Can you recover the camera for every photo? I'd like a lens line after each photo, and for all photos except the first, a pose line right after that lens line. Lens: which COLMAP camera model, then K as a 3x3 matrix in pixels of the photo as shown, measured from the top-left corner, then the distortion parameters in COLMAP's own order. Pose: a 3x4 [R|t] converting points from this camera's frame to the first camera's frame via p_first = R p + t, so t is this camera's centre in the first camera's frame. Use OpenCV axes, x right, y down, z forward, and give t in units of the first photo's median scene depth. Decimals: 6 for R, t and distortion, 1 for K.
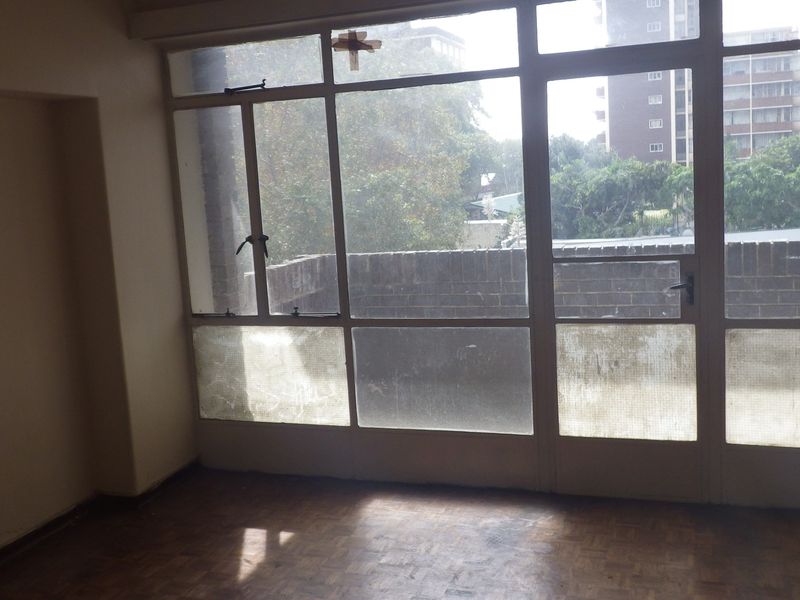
lens RADIAL K [[867.5, 0, 400.0], [0, 867.5, 300.0], [0, 0, 1]] dist [-0.006714, -0.028078]
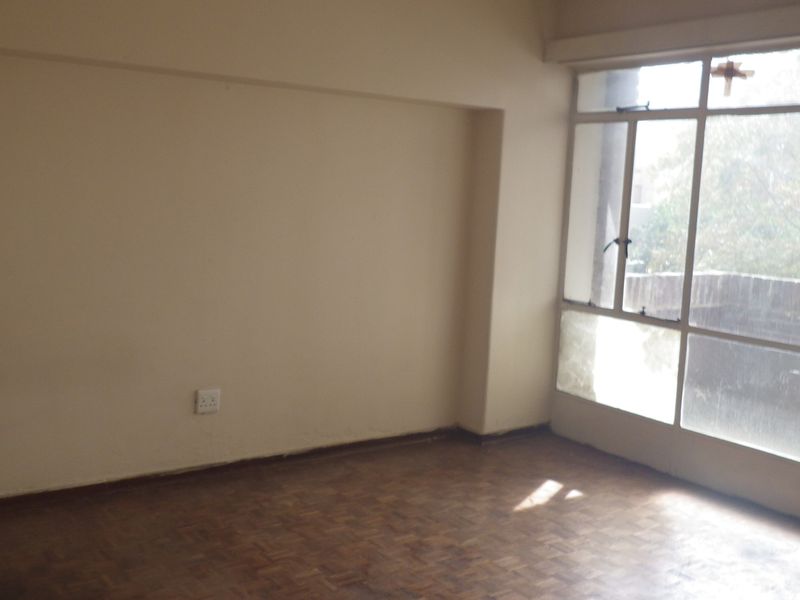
lens RADIAL K [[867.5, 0, 400.0], [0, 867.5, 300.0], [0, 0, 1]] dist [-0.006714, -0.028078]
pose [[0.818722, 0.168723, -0.548841, 0.233616], [-0.176456, 0.983530, 0.039131, 0.011858], [0.546405, 0.064809, 0.835010, -0.094416]]
